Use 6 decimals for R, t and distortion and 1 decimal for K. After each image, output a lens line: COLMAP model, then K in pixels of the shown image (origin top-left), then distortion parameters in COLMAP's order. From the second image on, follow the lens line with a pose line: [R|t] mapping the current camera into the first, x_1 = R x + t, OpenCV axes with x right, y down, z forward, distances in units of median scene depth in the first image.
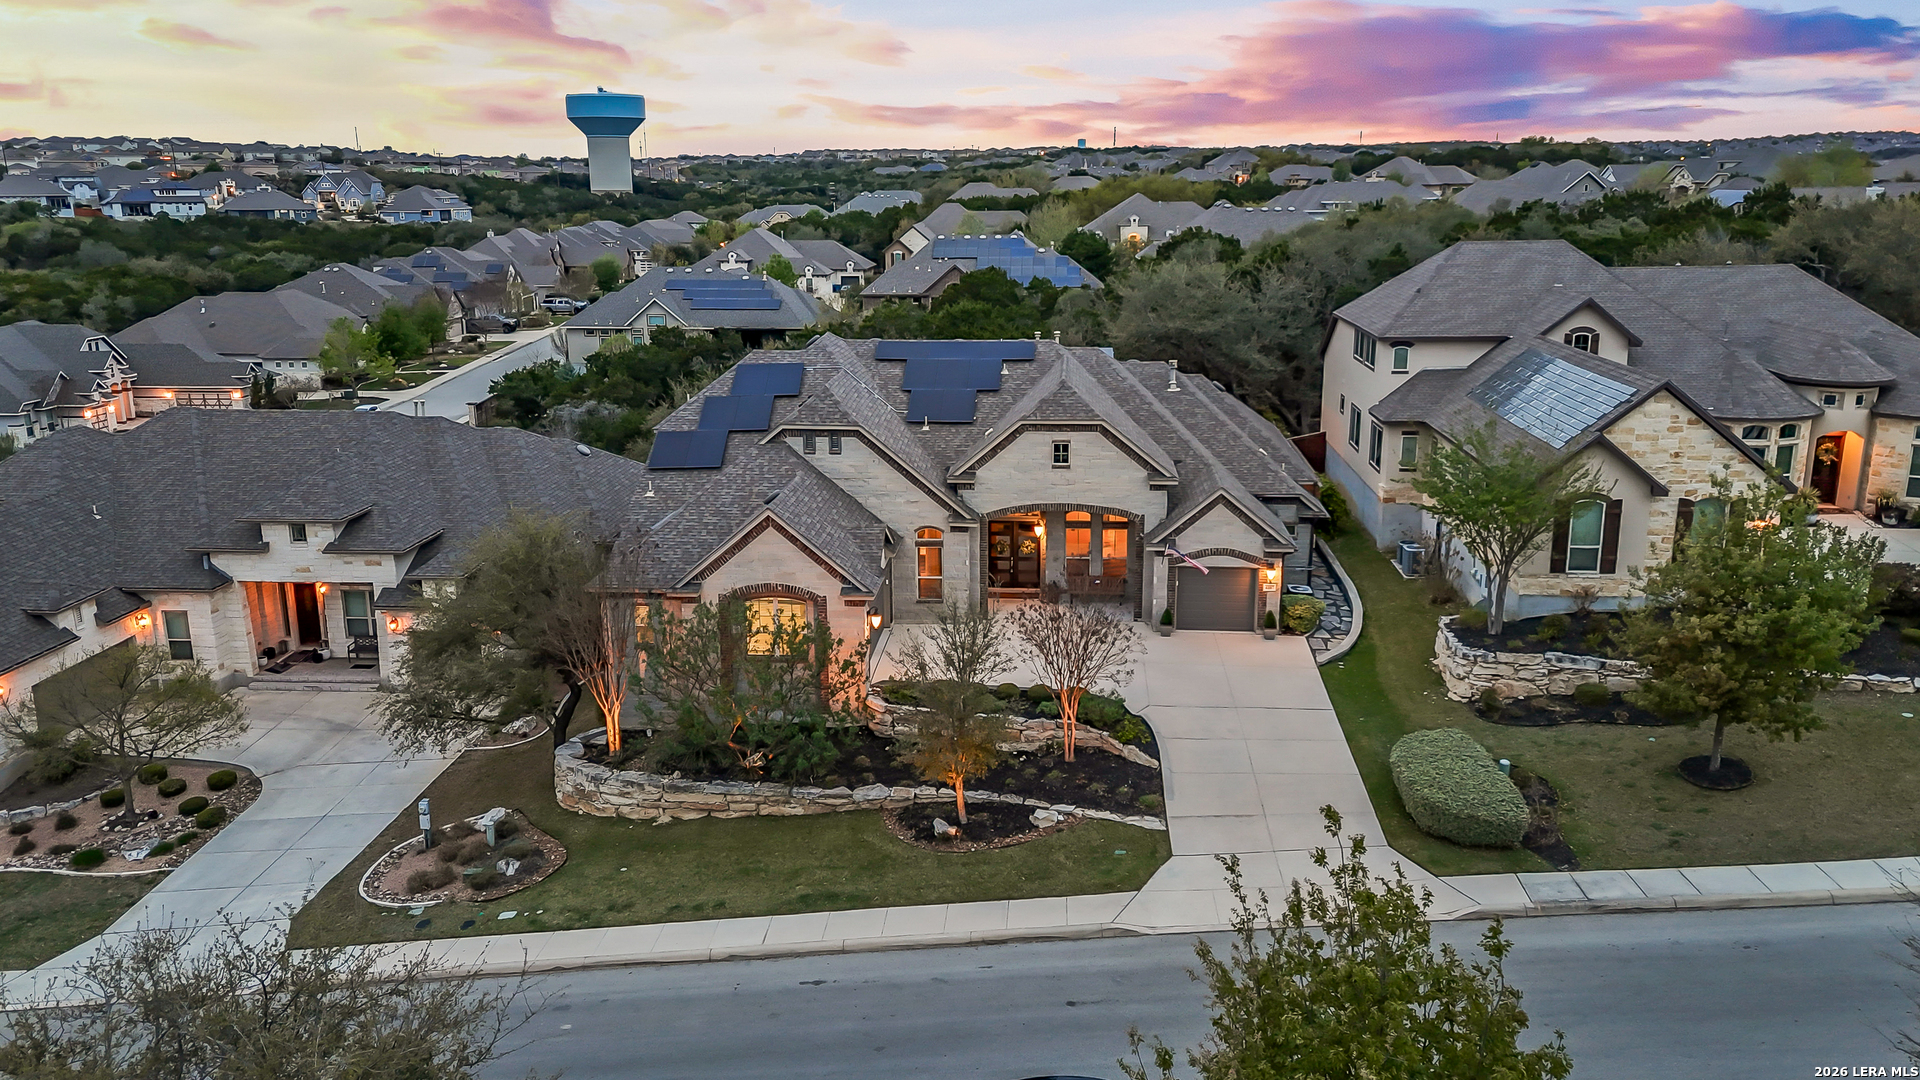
lens RADIAL K [[1360.1, 0, 960.0], [0, 1360.1, 540.0], [0, 0, 1]] dist [0.092174, -0.073985]
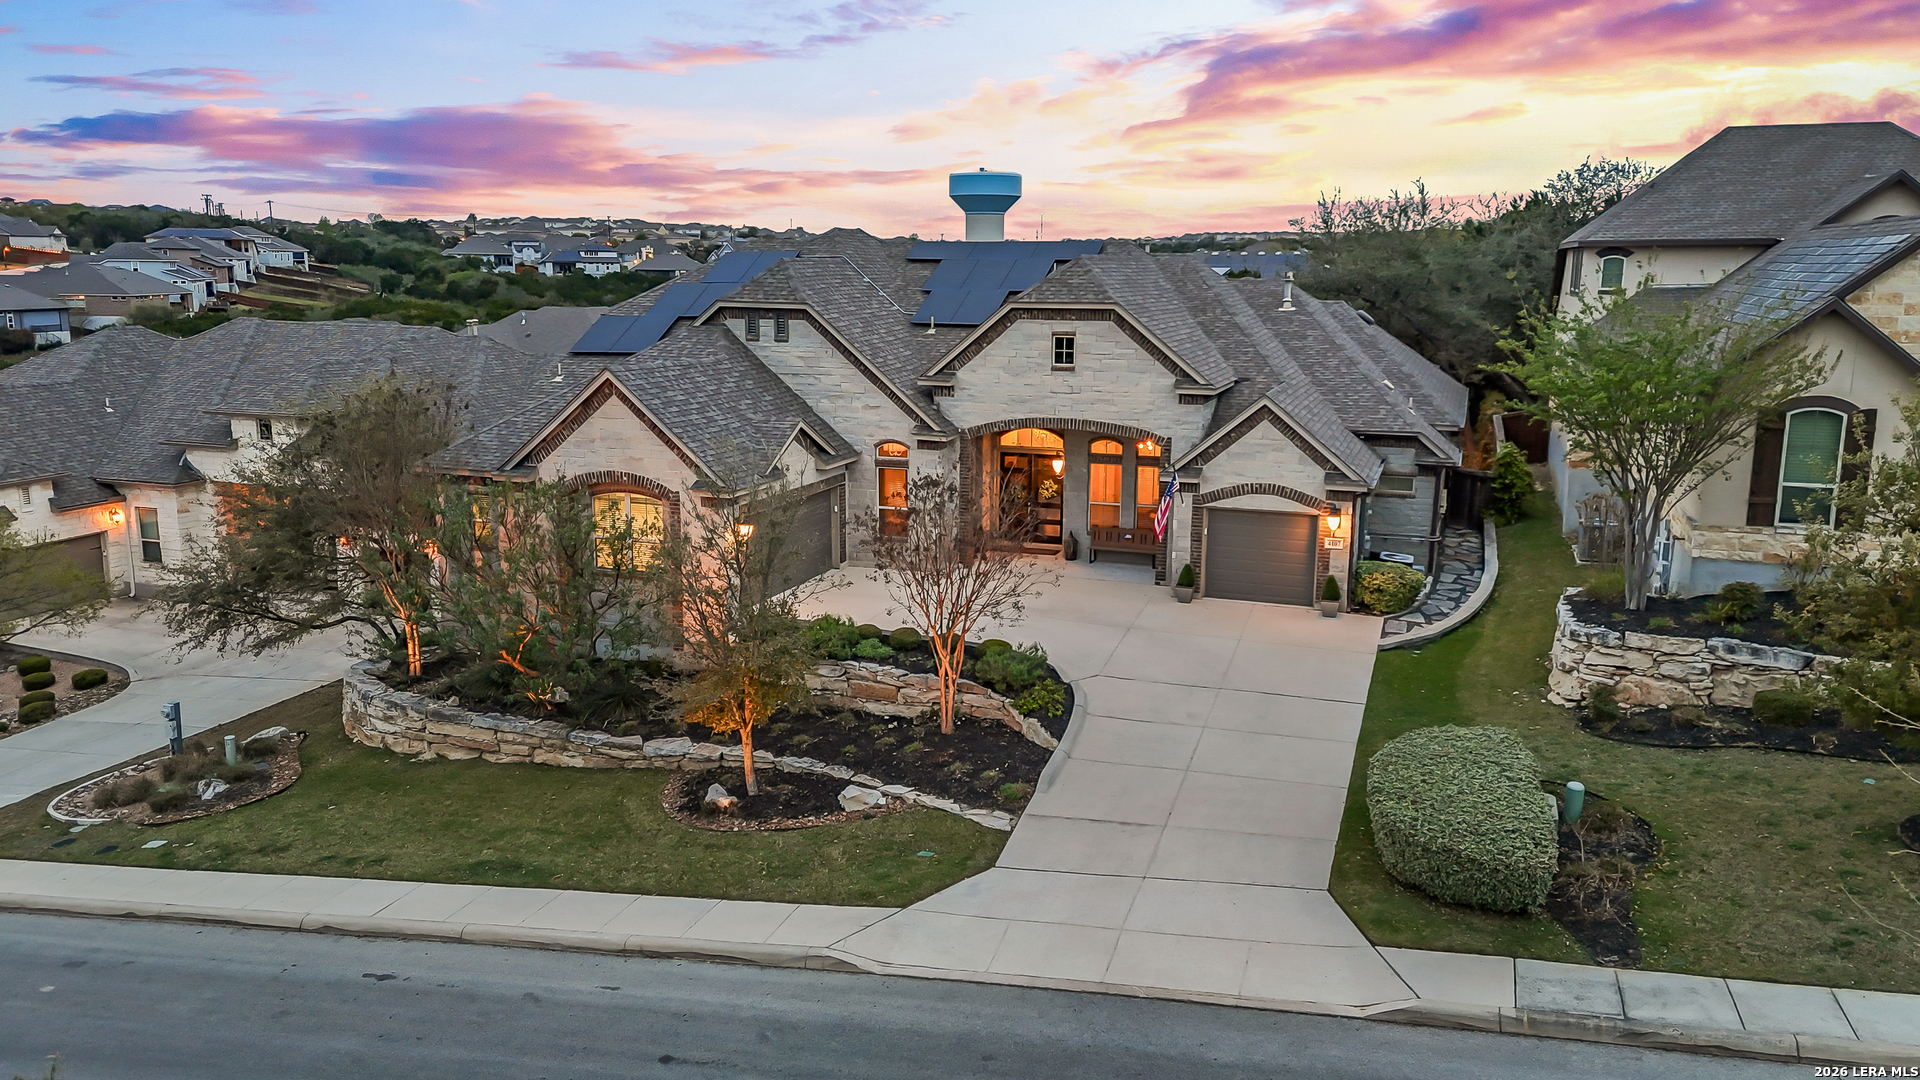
lens RADIAL K [[1360.1, 0, 960.0], [0, 1360.1, 540.0], [0, 0, 1]] dist [0.092174, -0.073985]
pose [[0.967044, 0.065098, -0.246147, 0.245245], [-0.077324, 0.996190, -0.040326, 0.087901], [0.242584, 0.058030, 0.968393, 0.305711]]
